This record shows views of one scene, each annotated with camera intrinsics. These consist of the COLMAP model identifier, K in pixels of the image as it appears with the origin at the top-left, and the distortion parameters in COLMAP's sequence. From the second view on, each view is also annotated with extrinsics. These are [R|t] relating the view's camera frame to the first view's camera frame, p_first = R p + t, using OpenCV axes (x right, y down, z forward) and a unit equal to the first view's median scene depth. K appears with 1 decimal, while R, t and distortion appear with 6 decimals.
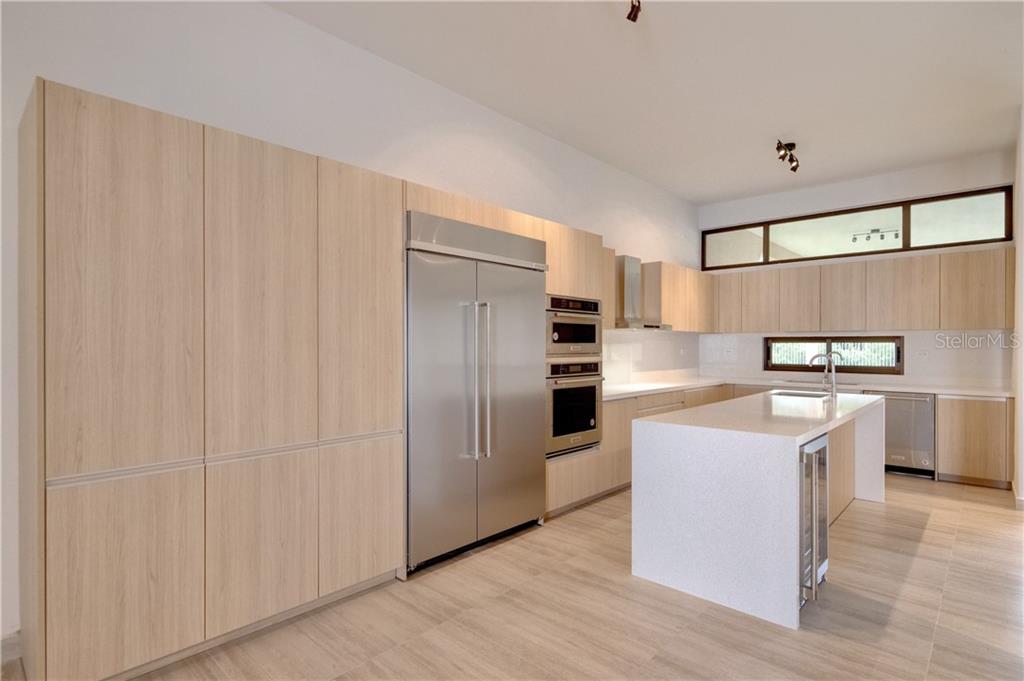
lens RADIAL K [[519.9, 0, 512.0], [0, 519.9, 340.5], [0, 0, 1]] dist [0.002153, 0.000005]
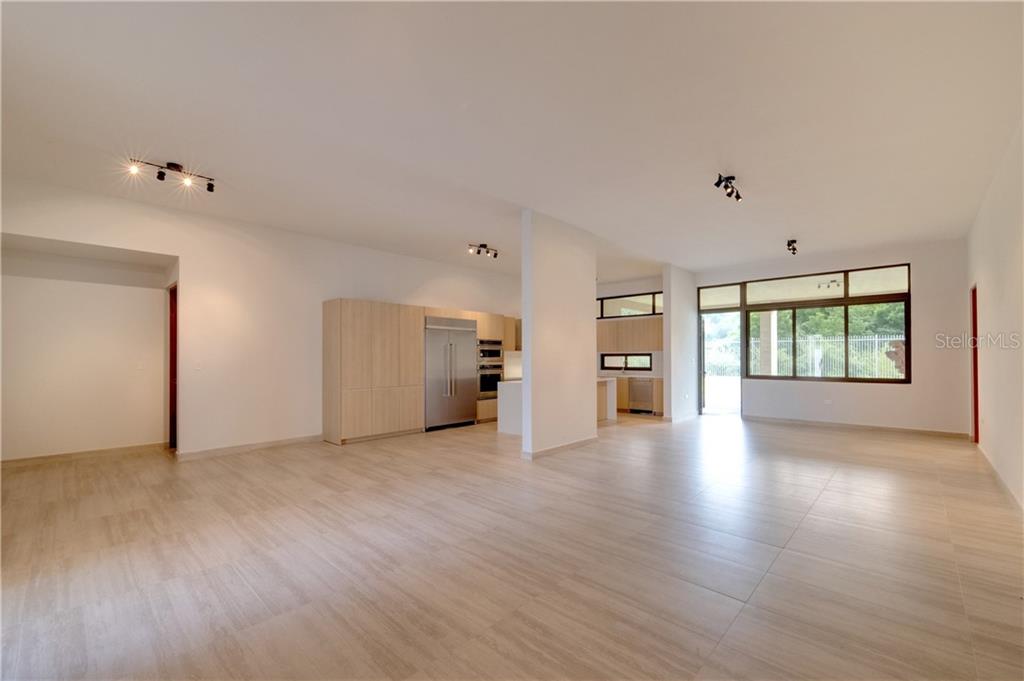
lens RADIAL K [[424.3, 0, 514.0], [0, 424.3, 347.1], [0, 0, 1]] dist [-0.000956, 0.000014]
pose [[0.999883, -0.002732, -0.015057, 0.282513], [0.002504, 0.999881, -0.015197, -0.013735], [0.015097, 0.015157, 0.999771, -1.179507]]
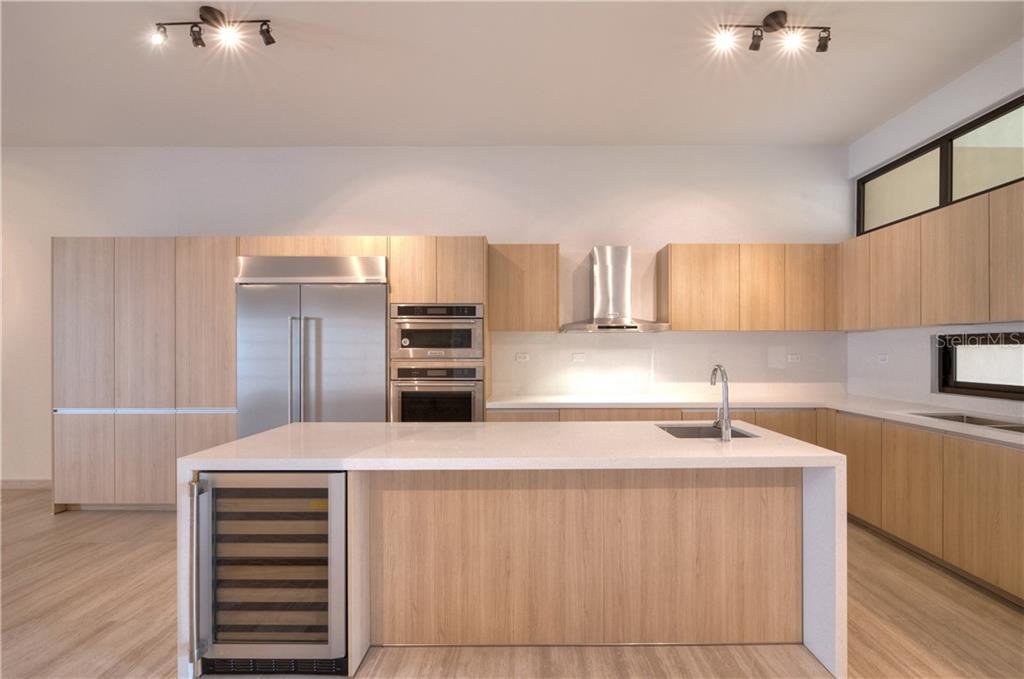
lens RADIAL K [[424.3, 0, 514.0], [0, 424.3, 346.1], [0, 0, 1]] dist [-0.000956, 0.000014]
pose [[0.681316, -0.005457, -0.731969, 0.870819], [0.009152, 0.999958, 0.001064, 0.001548], [0.731932, -0.007424, 0.681337, 0.561223]]
